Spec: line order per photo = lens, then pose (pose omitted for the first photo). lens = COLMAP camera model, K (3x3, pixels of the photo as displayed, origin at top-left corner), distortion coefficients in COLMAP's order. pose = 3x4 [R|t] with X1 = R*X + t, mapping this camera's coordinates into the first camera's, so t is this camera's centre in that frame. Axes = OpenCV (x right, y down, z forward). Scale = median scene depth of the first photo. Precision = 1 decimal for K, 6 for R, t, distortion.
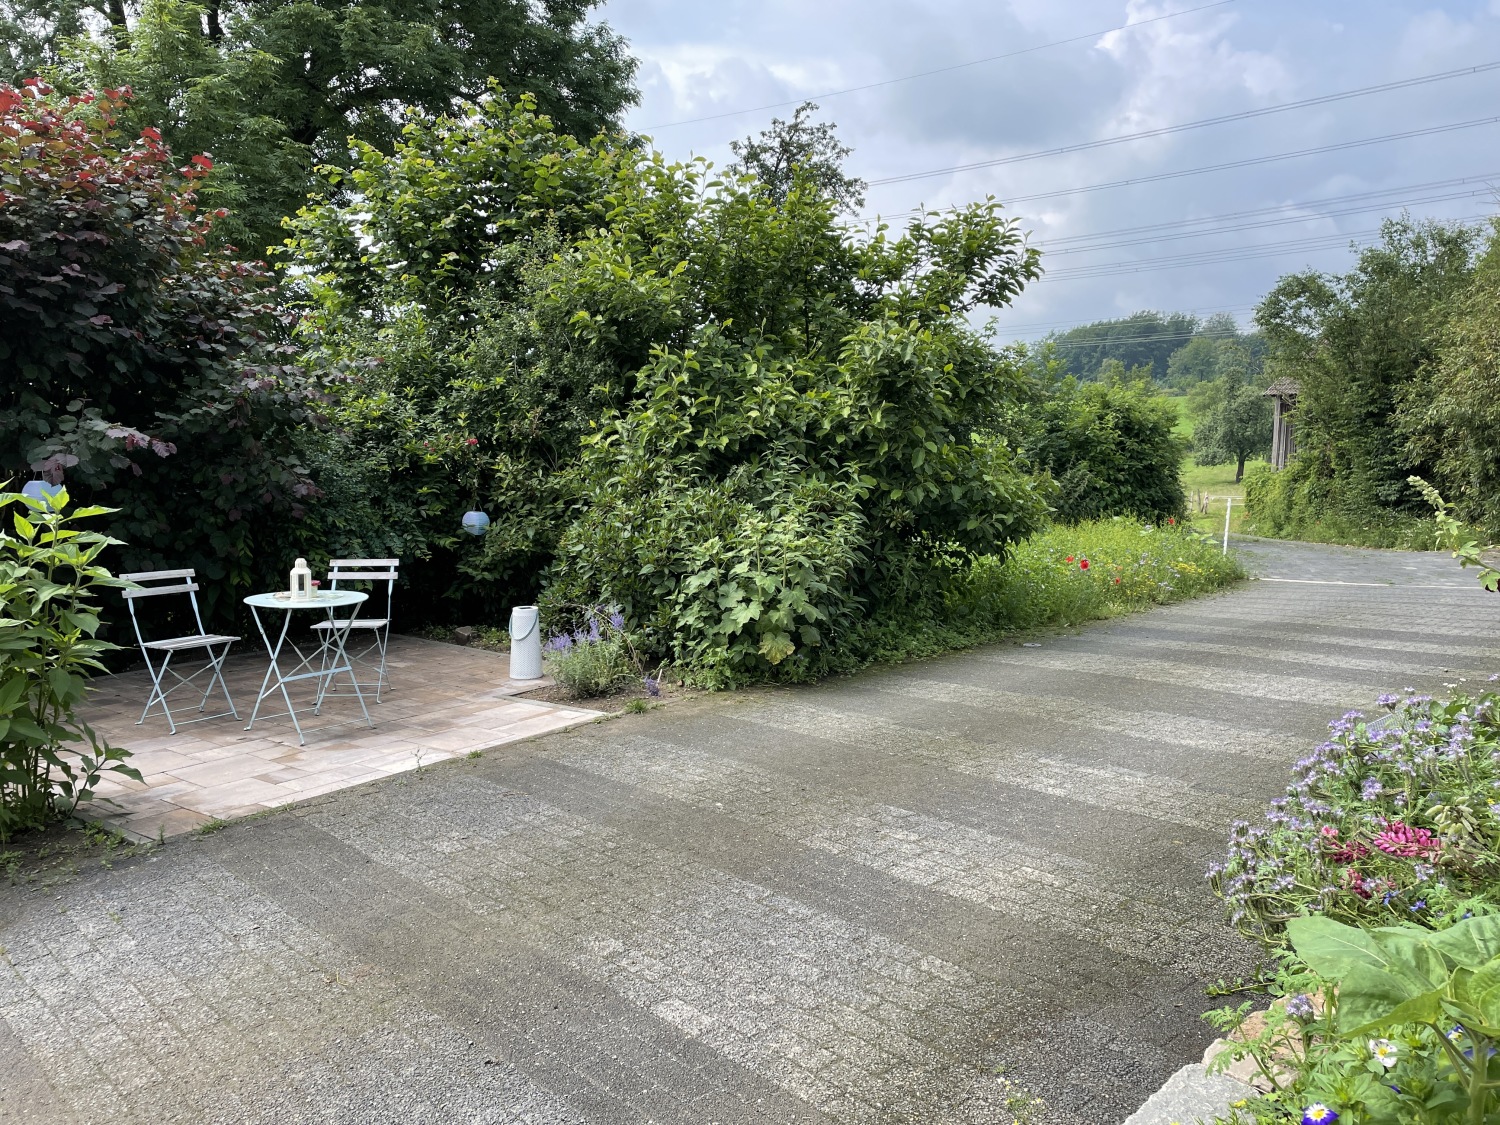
lens RADIAL K [[1121.3, 0, 739.2], [0, 1121.3, 562.9], [0, 0, 1]] dist [0.088949, -0.111710]
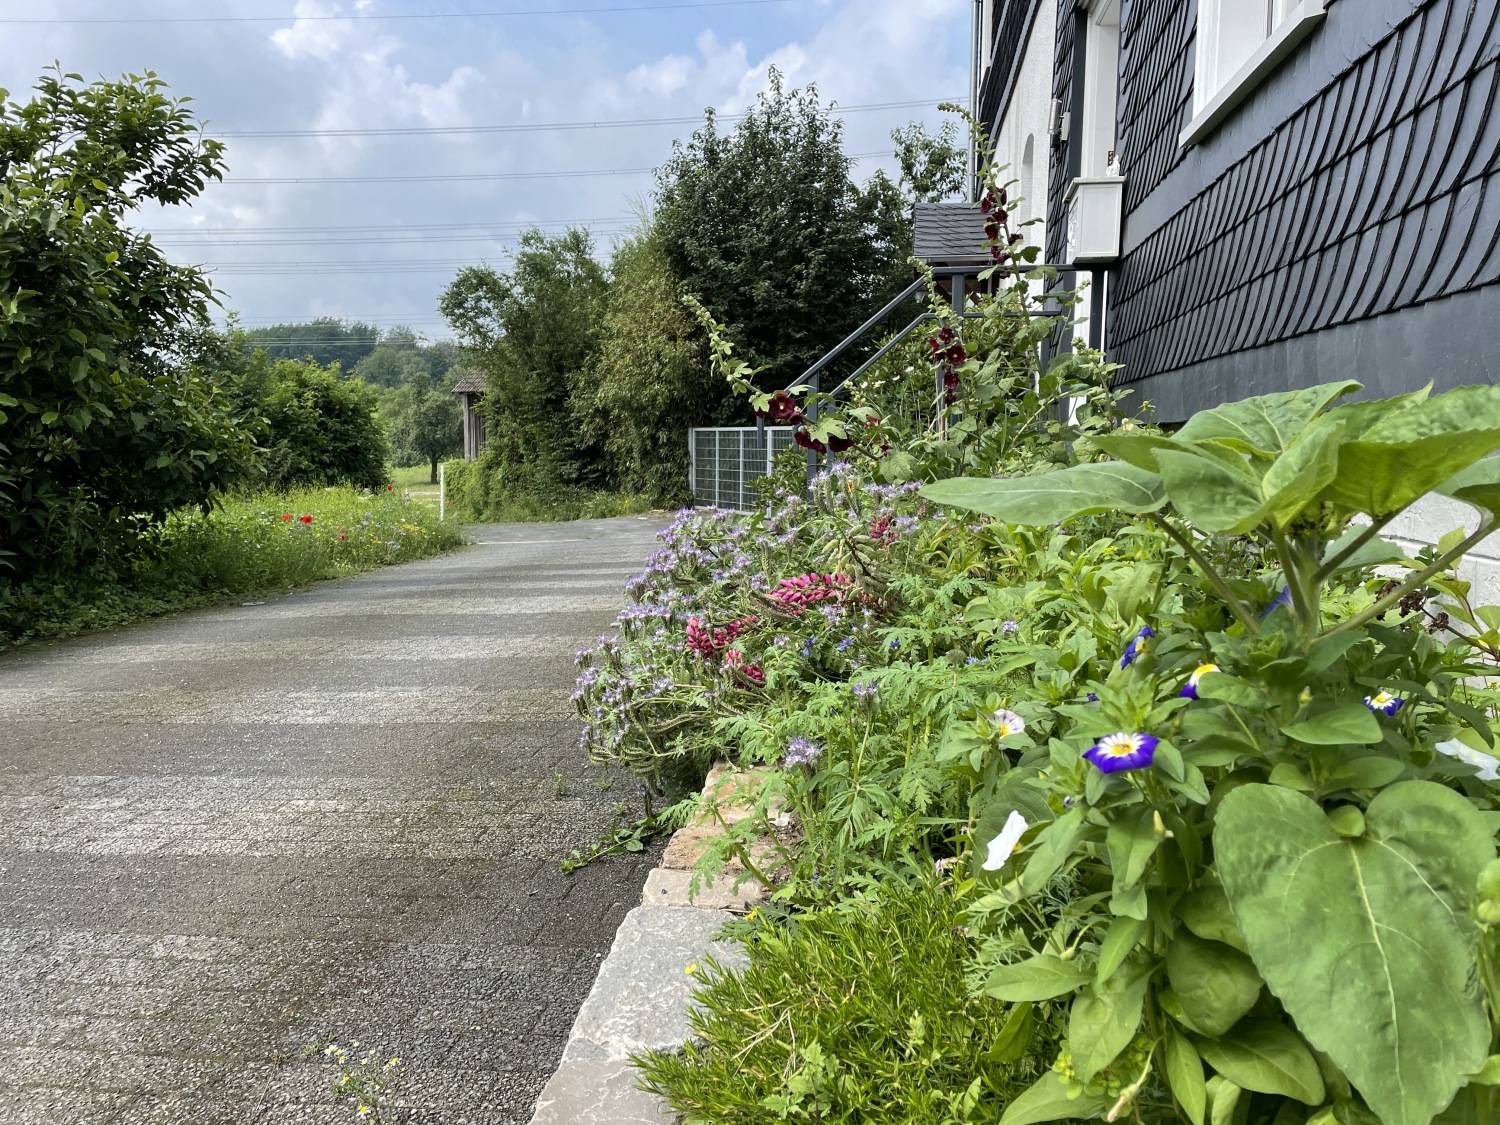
lens RADIAL K [[1121.3, 0, 739.2], [0, 1121.3, 562.9], [0, 0, 1]] dist [0.088949, -0.111710]
pose [[0.775893, -0.066699, 0.627328, 0.010958], [0.075365, 0.997074, 0.012799, 0.058444], [-0.626347, 0.037348, 0.778650, 0.109735]]
